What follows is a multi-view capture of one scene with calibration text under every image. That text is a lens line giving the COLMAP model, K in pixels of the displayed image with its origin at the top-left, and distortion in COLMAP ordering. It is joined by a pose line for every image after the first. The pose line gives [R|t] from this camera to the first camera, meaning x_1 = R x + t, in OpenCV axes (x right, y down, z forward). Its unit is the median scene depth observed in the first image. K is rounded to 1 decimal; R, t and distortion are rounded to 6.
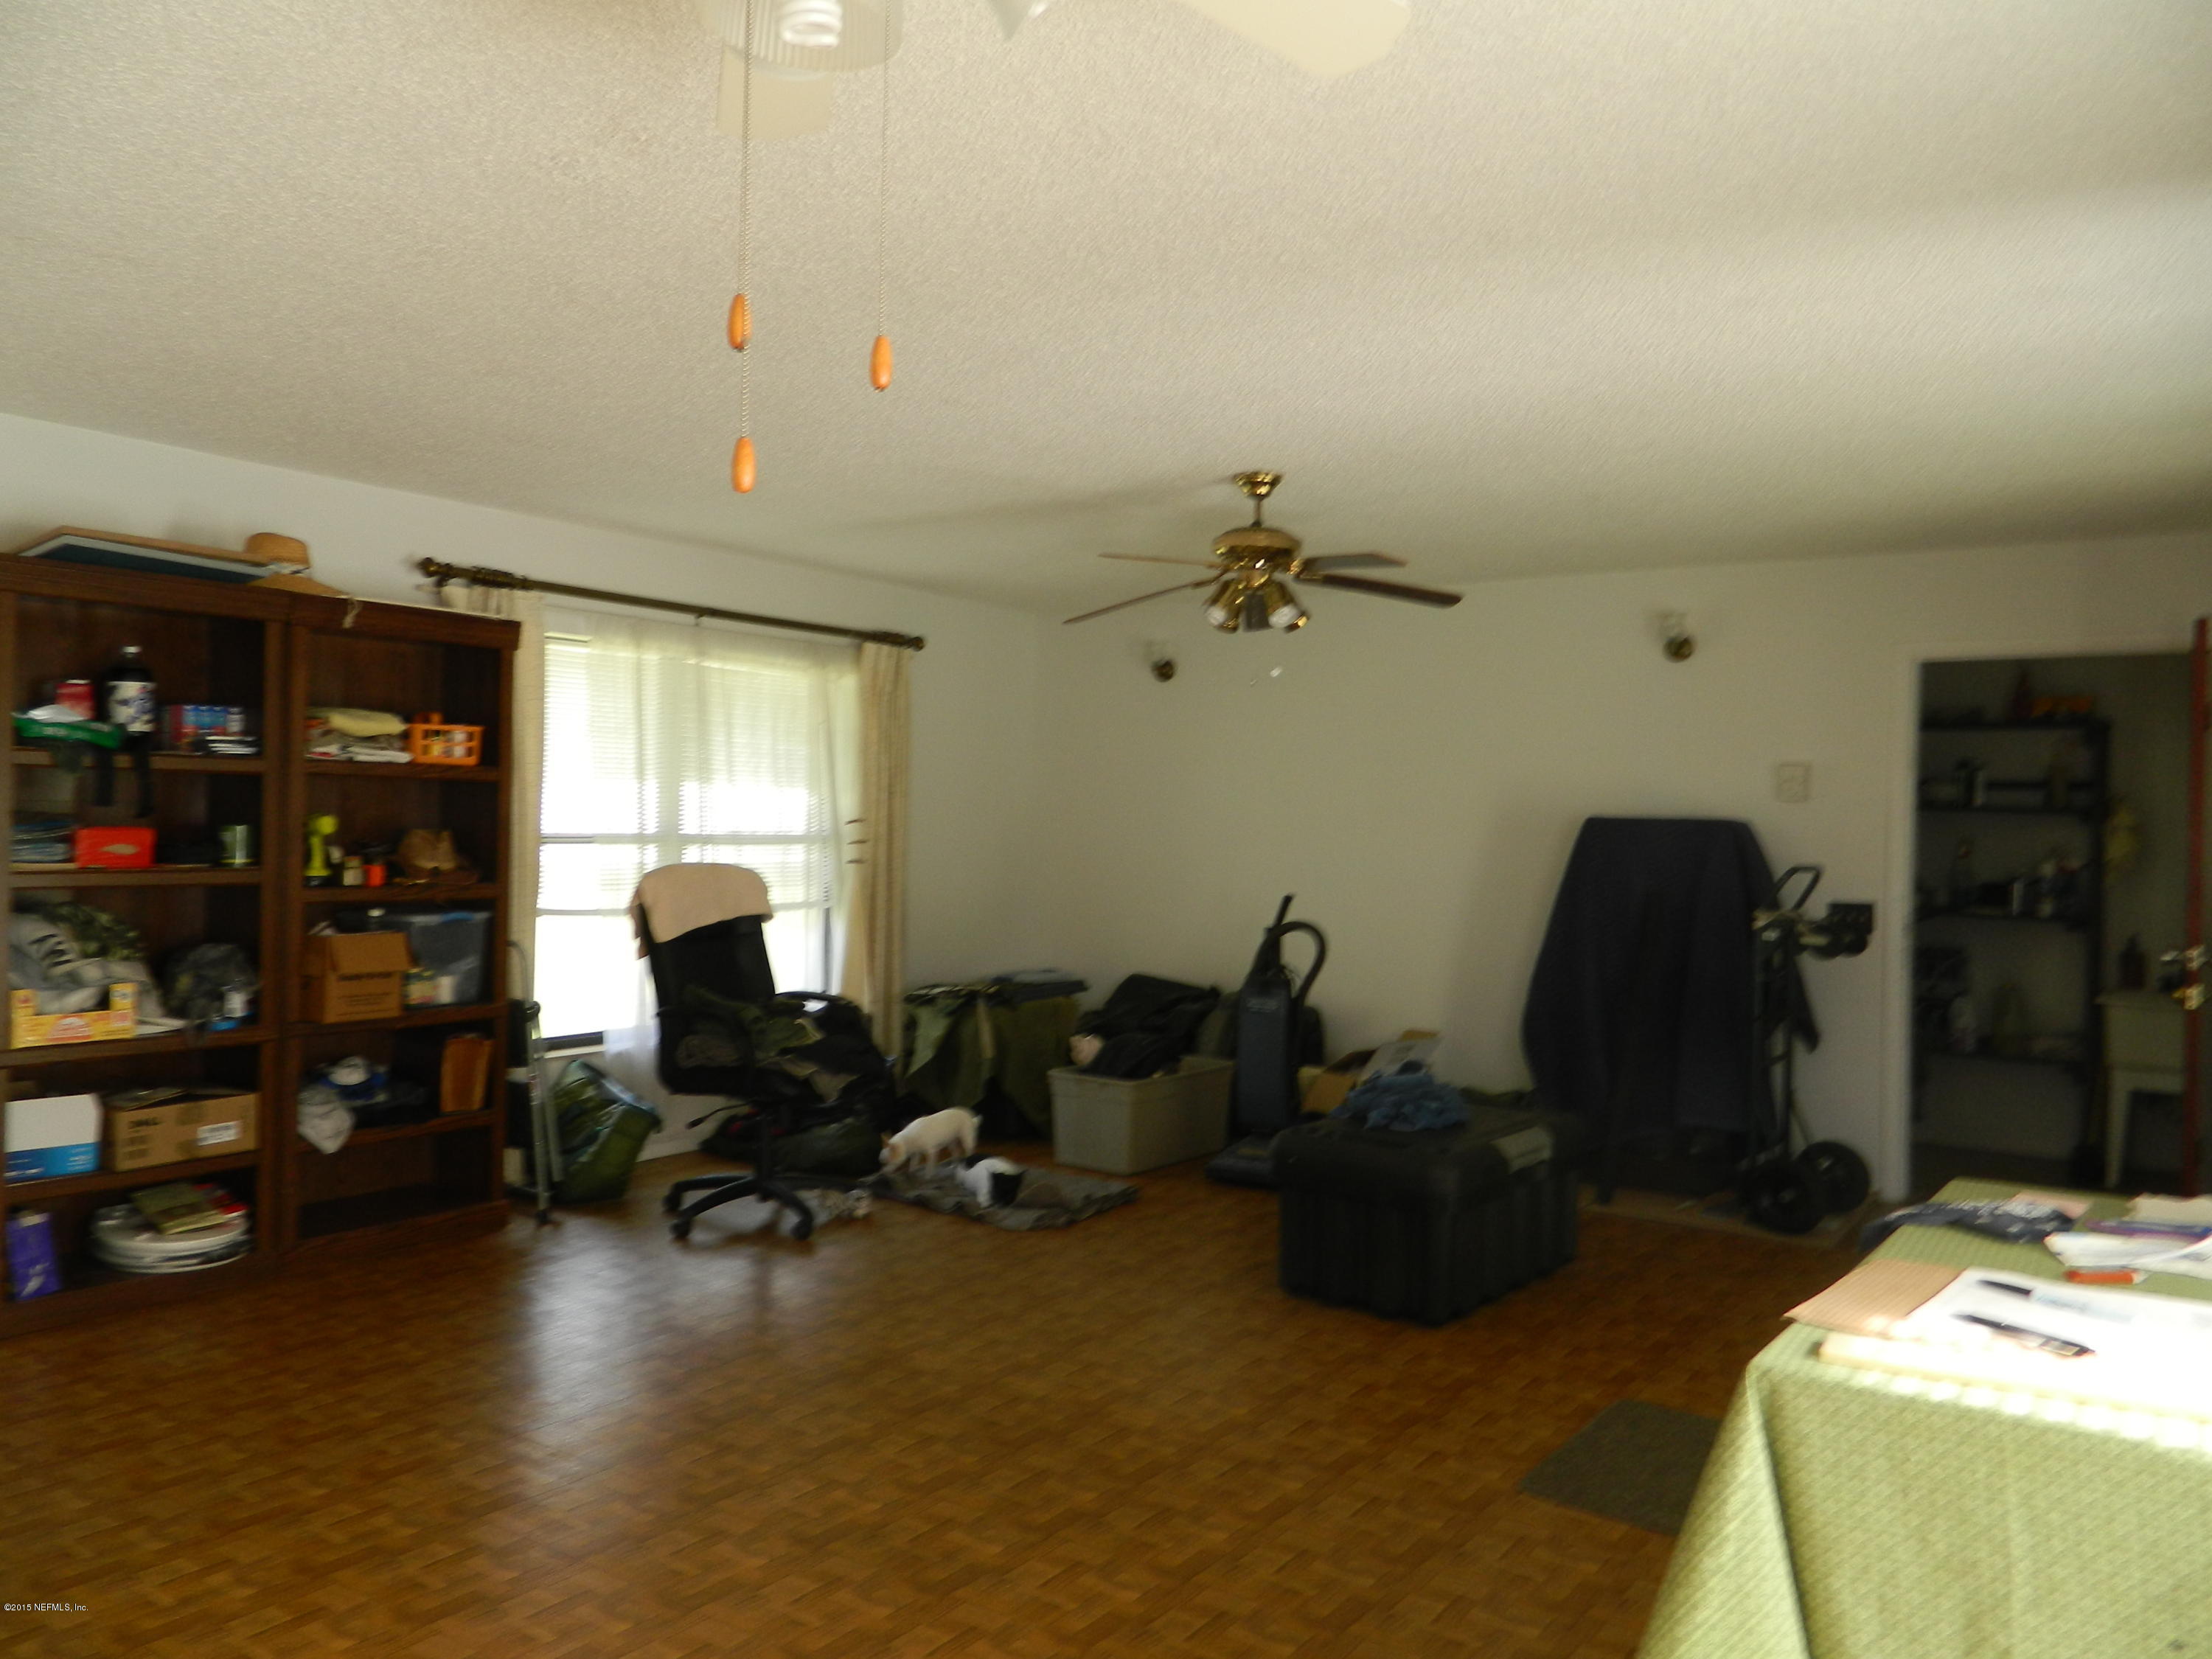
lens RADIAL K [[1676.1, 0, 1105.6], [0, 1676.1, 817.0], [0, 0, 1]] dist [0.004193, 0.002989]
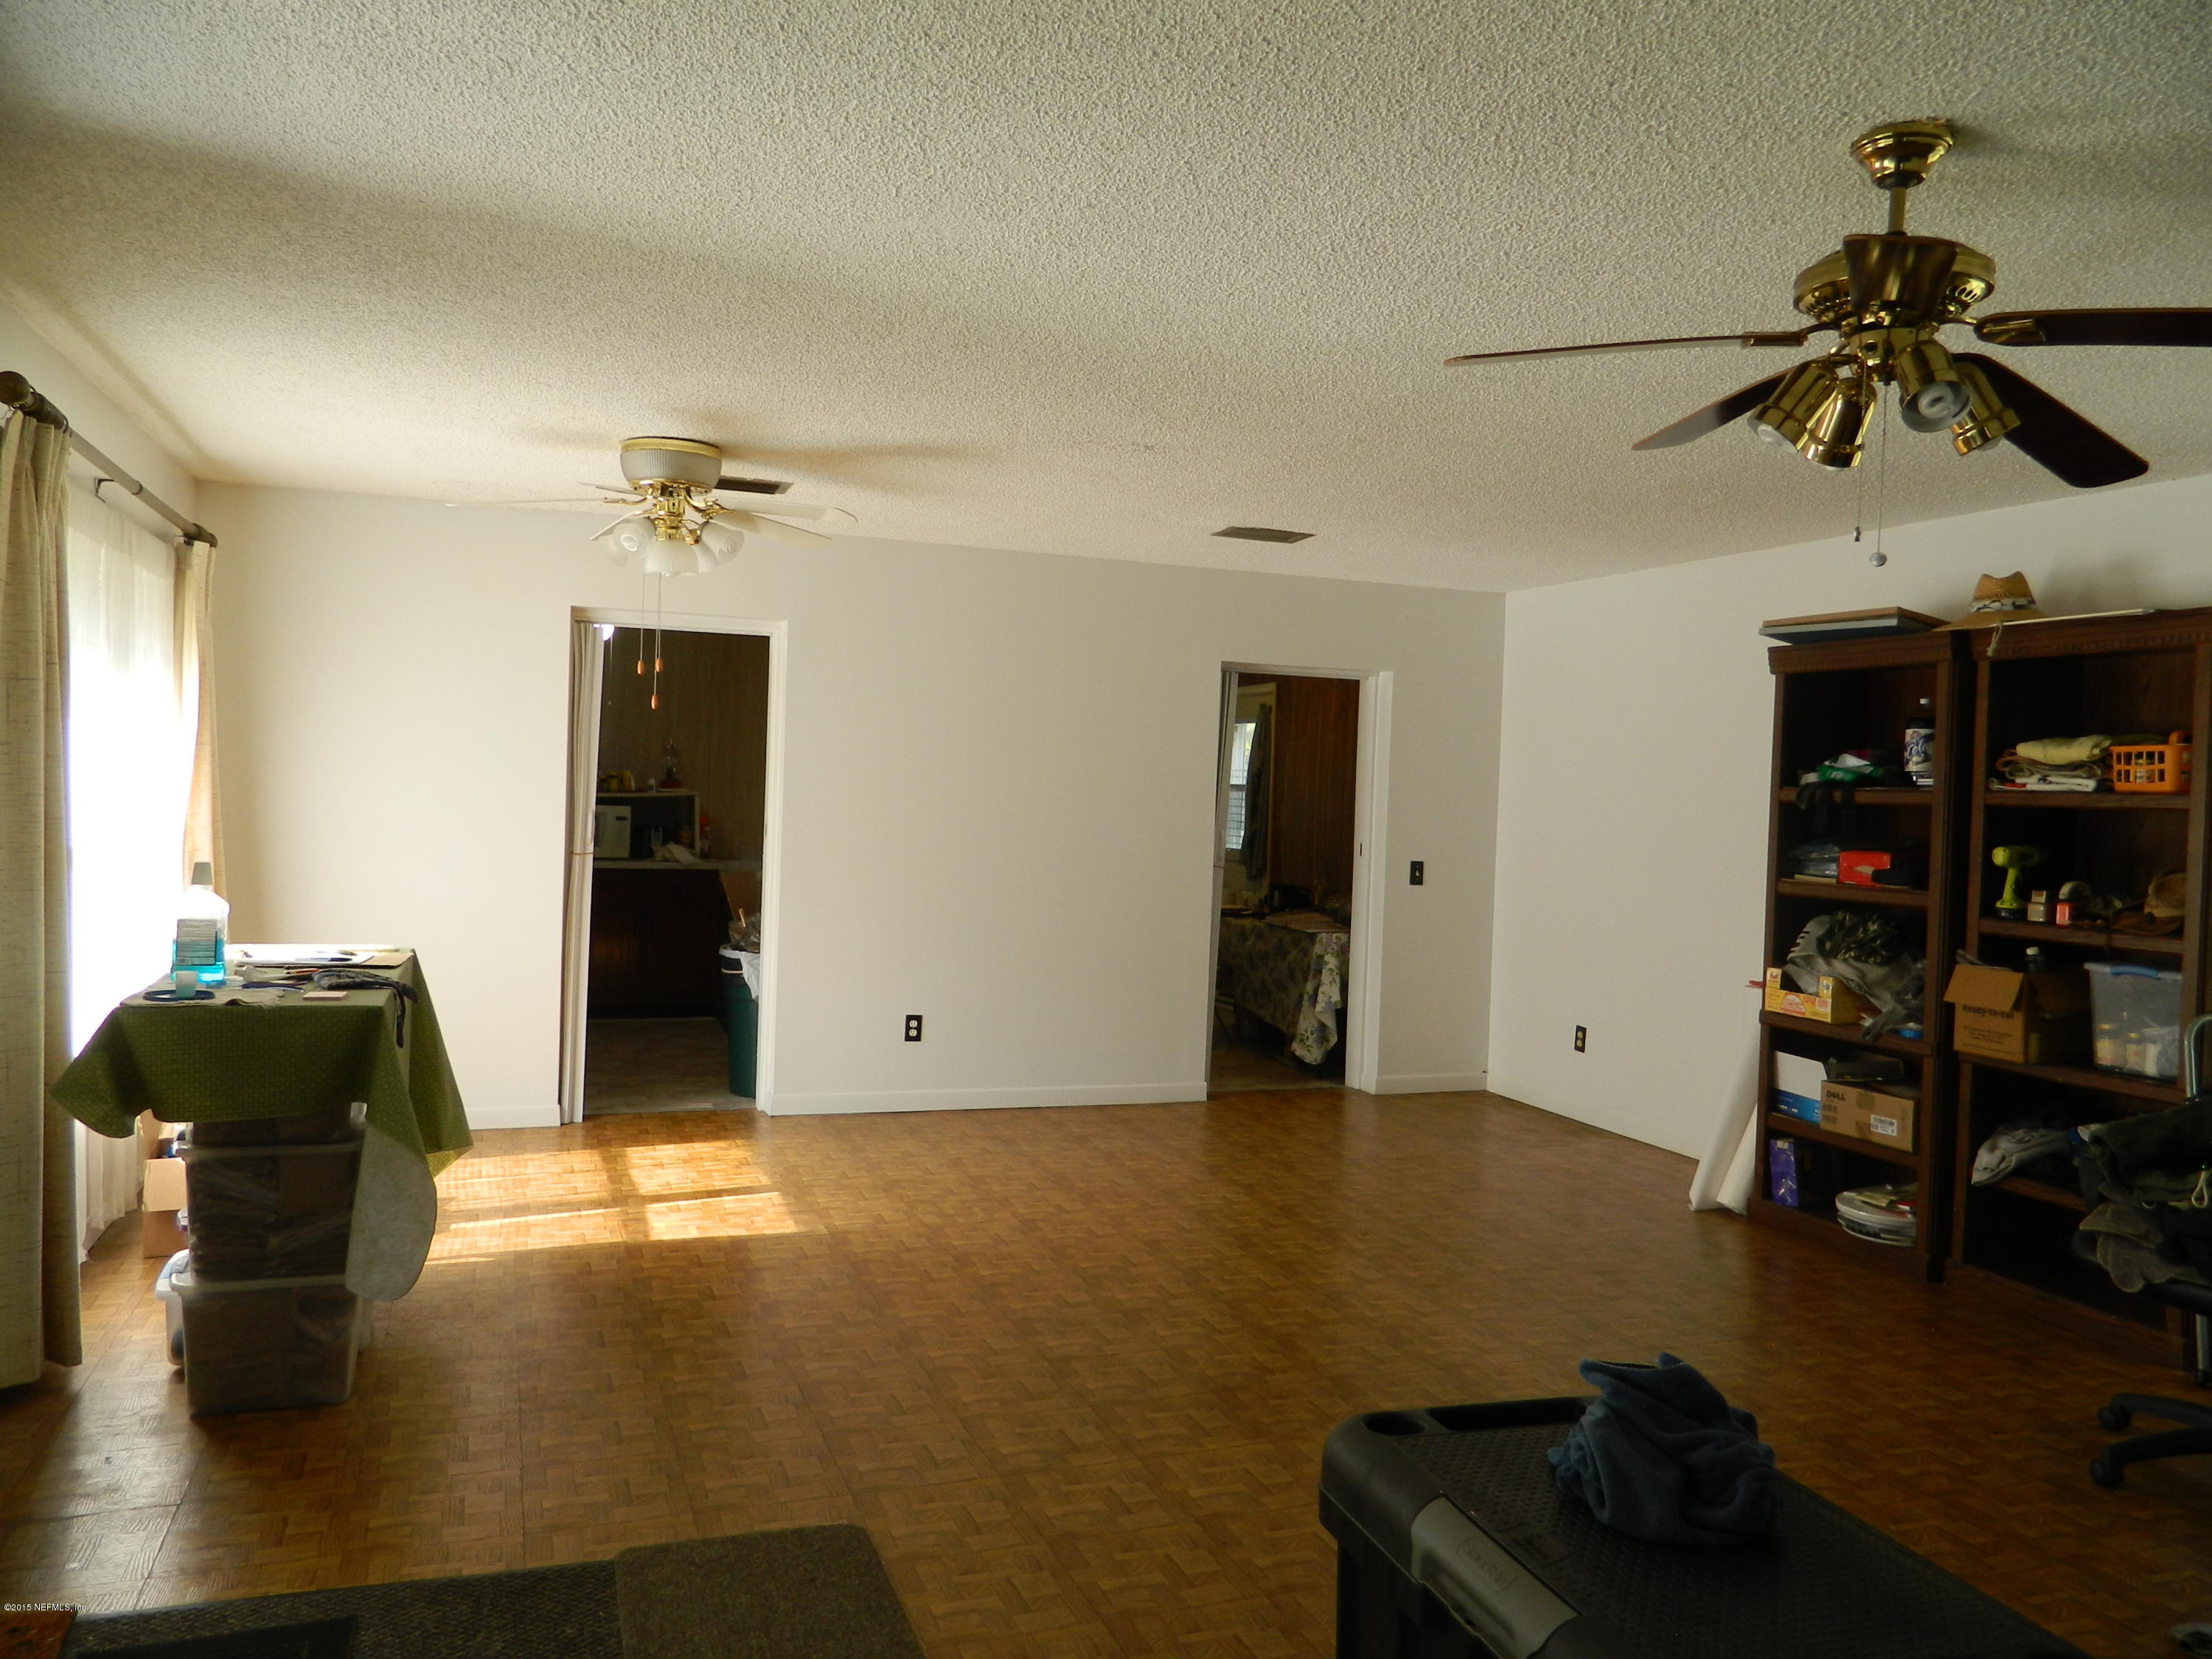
lens RADIAL K [[1676.1, 0, 1105.6], [0, 1676.1, 817.0], [0, 0, 1]] dist [0.004193, 0.002989]
pose [[-0.578732, -0.024982, -0.815135, 0.751685], [-0.044068, 0.999028, 0.000669, 0.004947], [0.814326, 0.036308, -0.579271, 1.322855]]
